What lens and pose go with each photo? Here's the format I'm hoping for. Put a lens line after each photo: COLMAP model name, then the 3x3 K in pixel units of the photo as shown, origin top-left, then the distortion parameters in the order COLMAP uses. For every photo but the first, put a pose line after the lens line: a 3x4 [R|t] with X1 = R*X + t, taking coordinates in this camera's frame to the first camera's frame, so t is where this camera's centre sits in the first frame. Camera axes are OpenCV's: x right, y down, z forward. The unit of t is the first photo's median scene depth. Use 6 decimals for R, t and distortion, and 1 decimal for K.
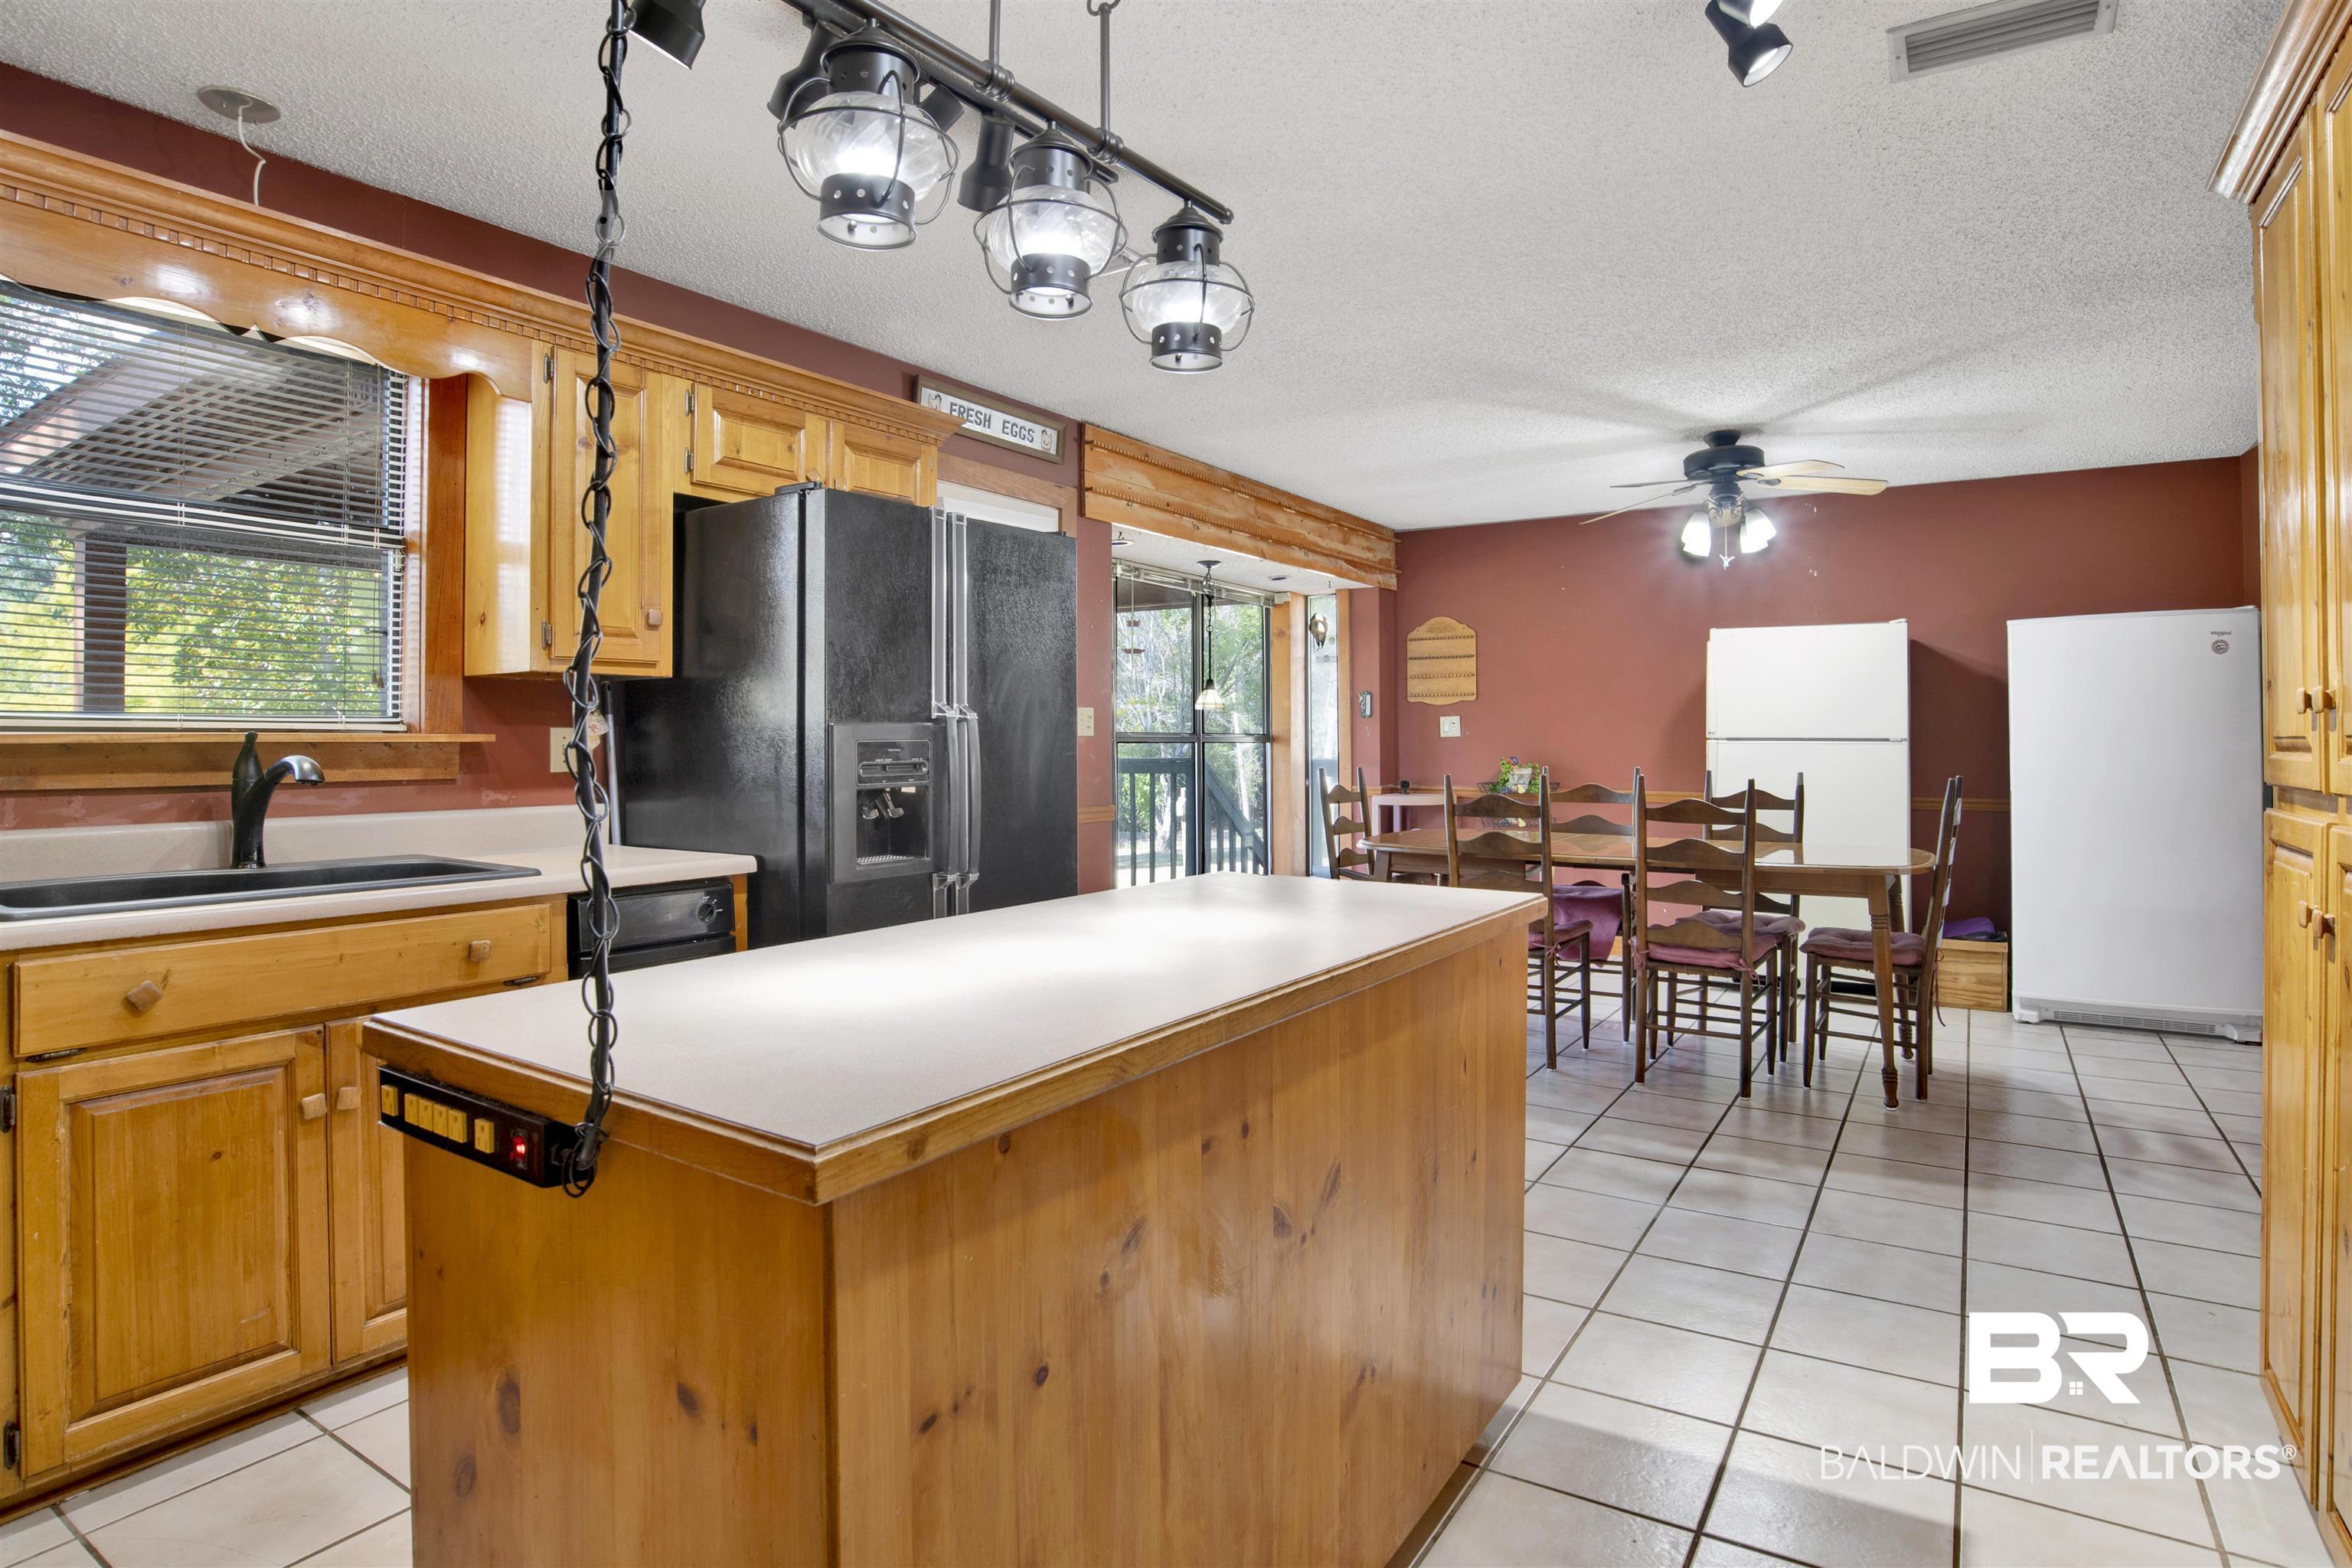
lens RADIAL K [[1203.1, 0, 1182.5], [0, 1203.1, 739.9], [0, 0, 1]] dist [-0.001583, -0.000162]
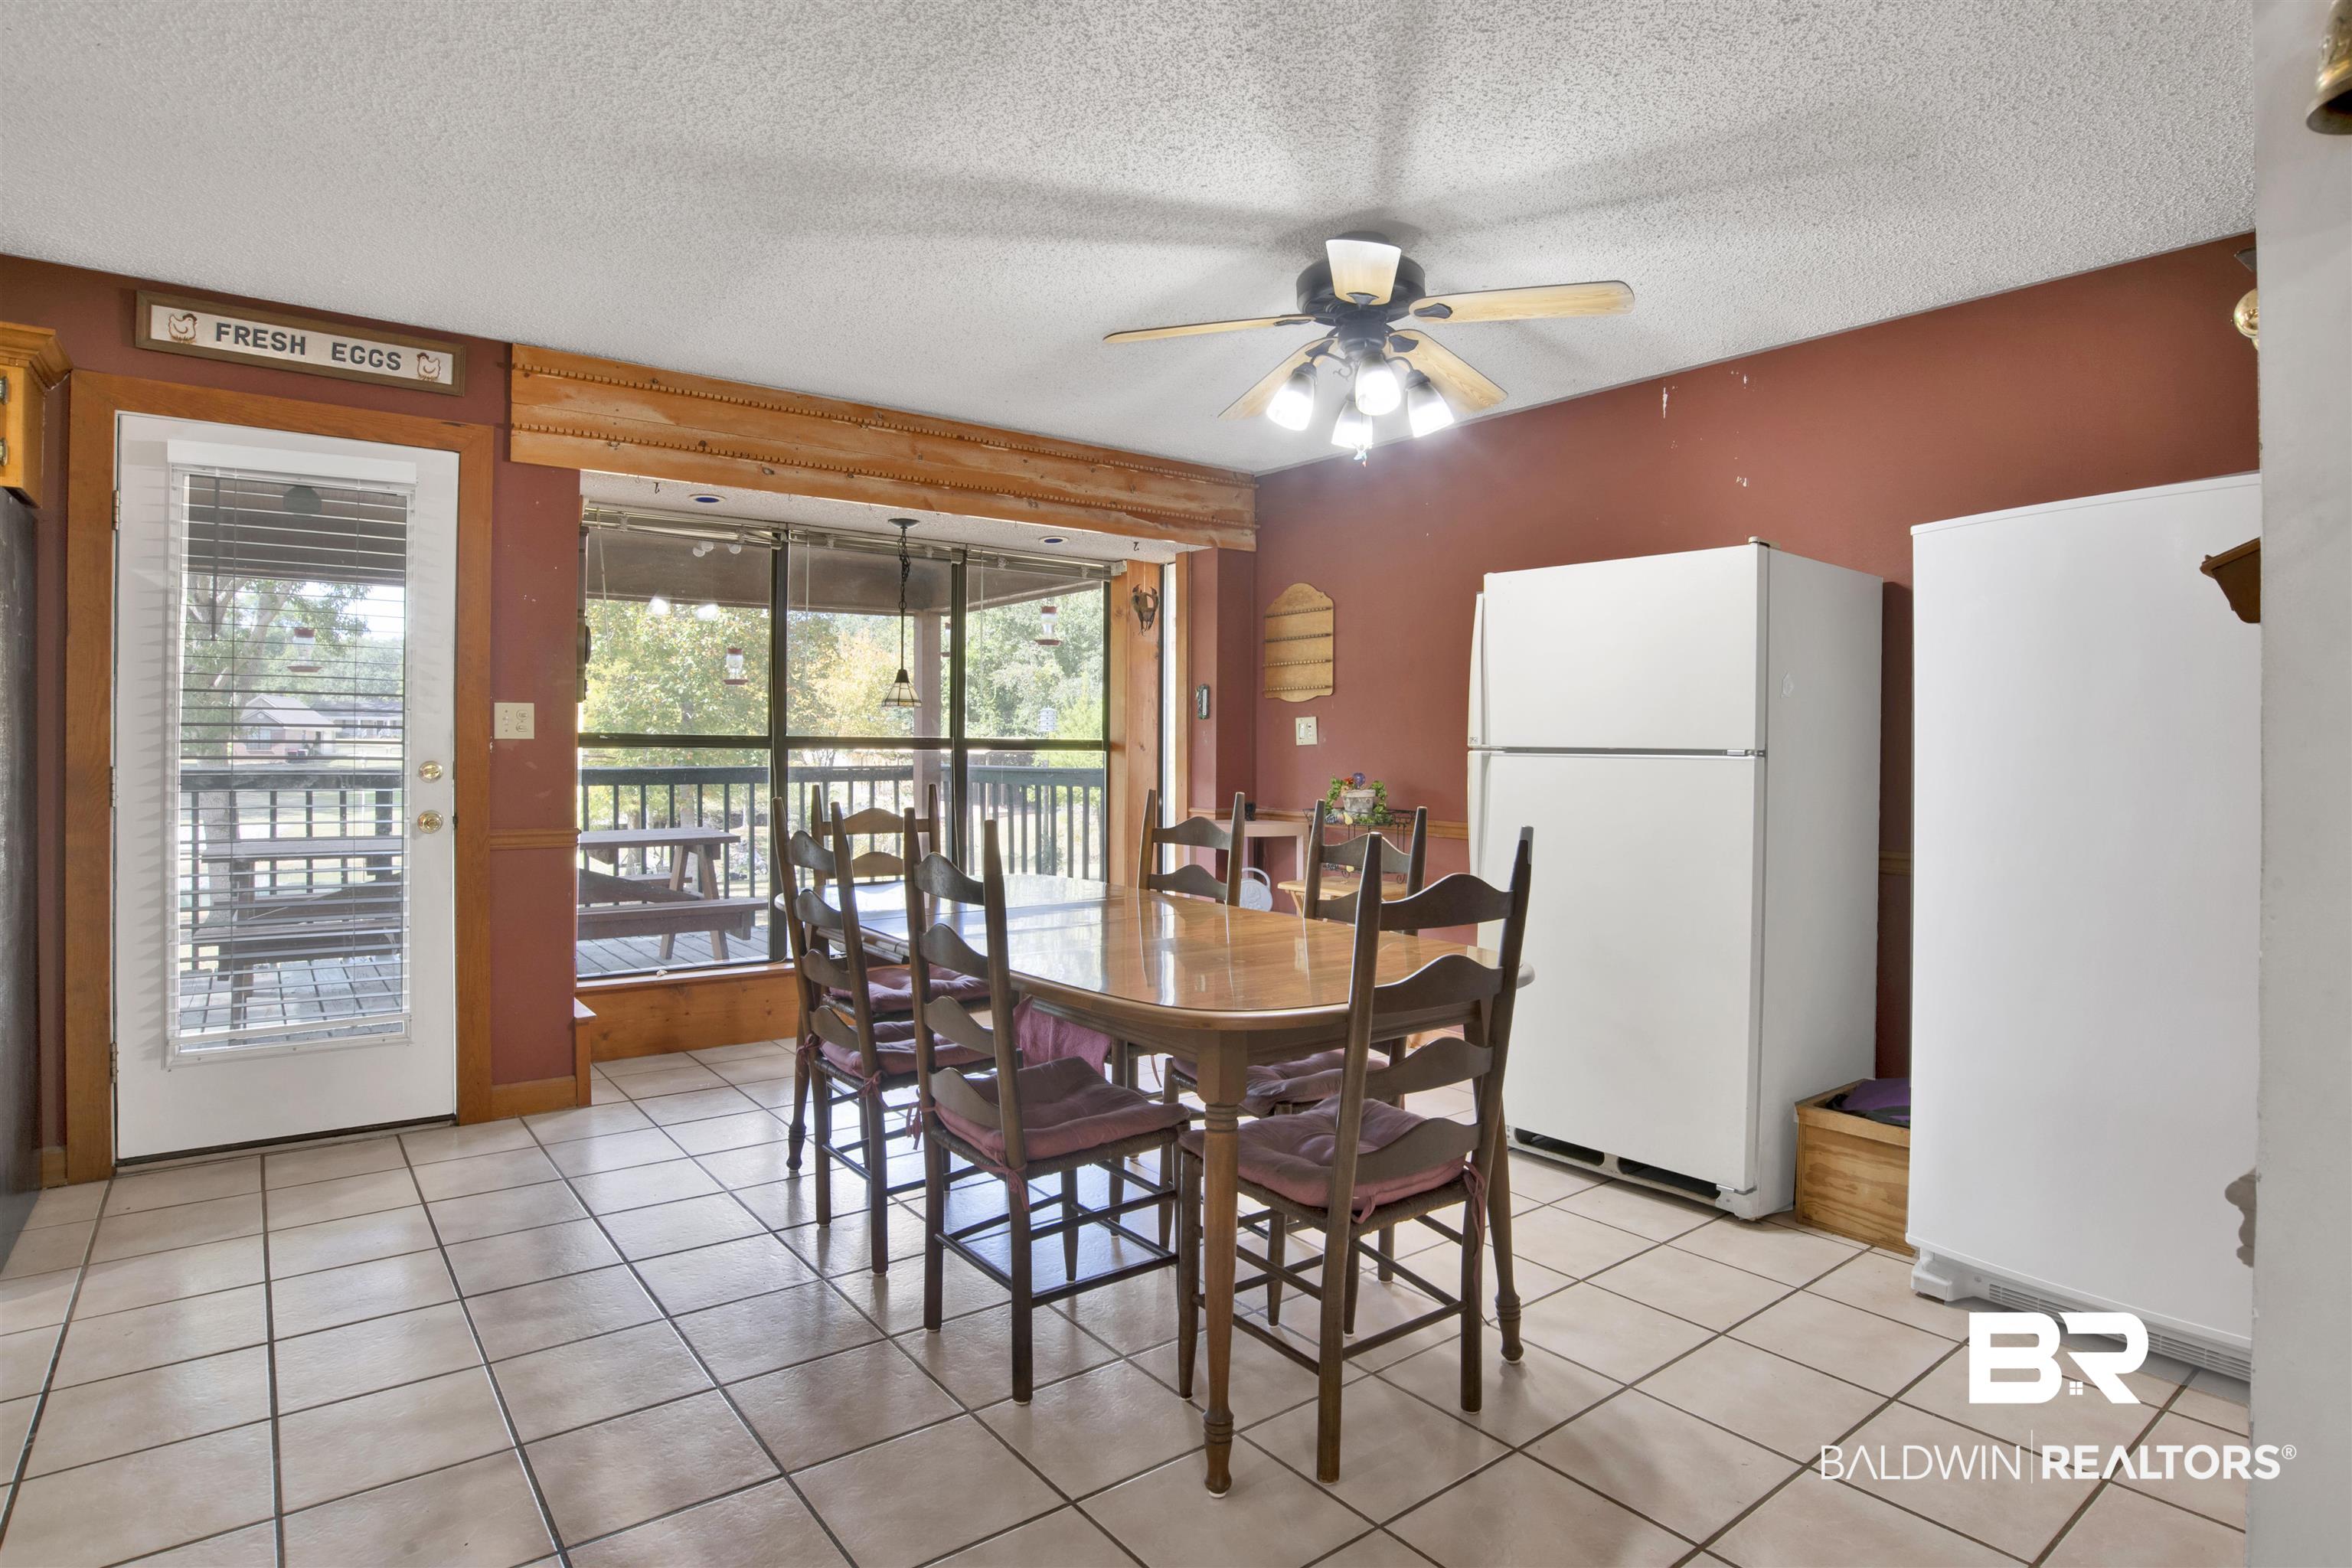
lens RADIAL K [[1184.5, 0, 1167.6], [0, 1184.5, 754.9], [0, 0, 1]] dist [-0.023739, 0.000357]
pose [[0.934614, 0.009002, -0.355550, 0.528987], [-0.007454, 0.999956, 0.005723, 0.000033], [0.355586, -0.002699, 0.934640, 0.381442]]
